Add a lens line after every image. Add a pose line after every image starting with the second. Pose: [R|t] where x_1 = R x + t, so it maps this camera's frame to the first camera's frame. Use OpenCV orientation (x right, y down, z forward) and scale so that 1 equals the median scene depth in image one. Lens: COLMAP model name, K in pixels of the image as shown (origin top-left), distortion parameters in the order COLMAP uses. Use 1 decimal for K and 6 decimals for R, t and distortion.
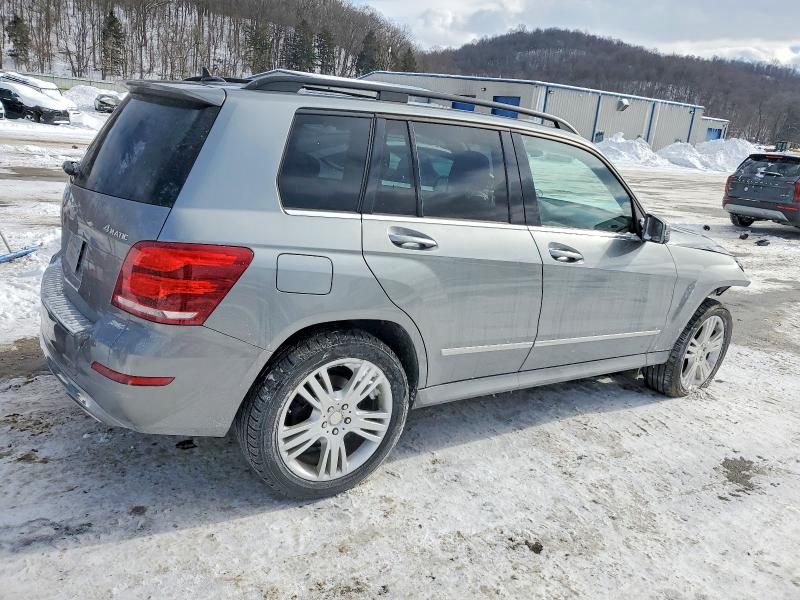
lens RADIAL K [[626.4, 0, 396.8], [0, 626.4, 293.7], [0, 0, 1]] dist [0.012891, 0.012303]
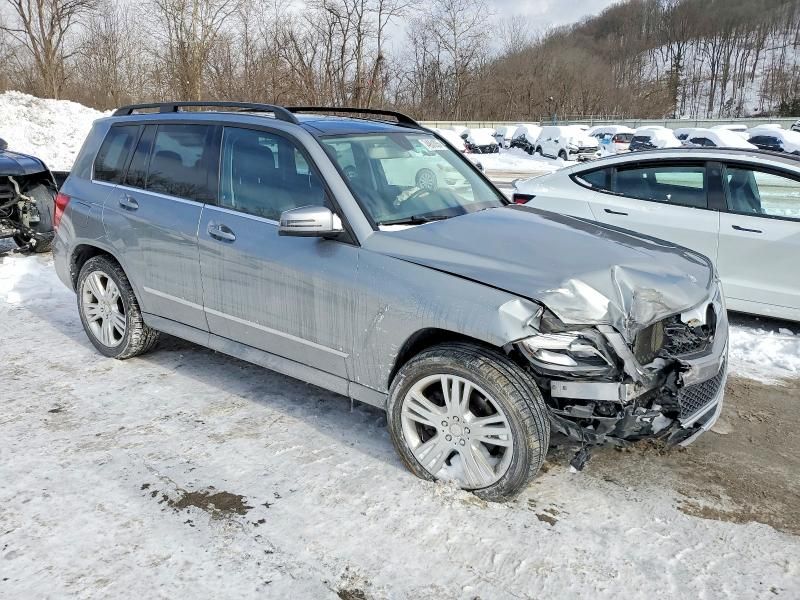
lens RADIAL K [[626.4, 0, 395.2], [0, 626.4, 302.0], [0, 0, 1]] dist [0.012891, 0.012303]
pose [[0.363542, 0.180187, -0.913986, 1.433964], [-0.239104, 0.966297, 0.095395, -0.129813], [0.900370, 0.183858, 0.394373, 0.875005]]
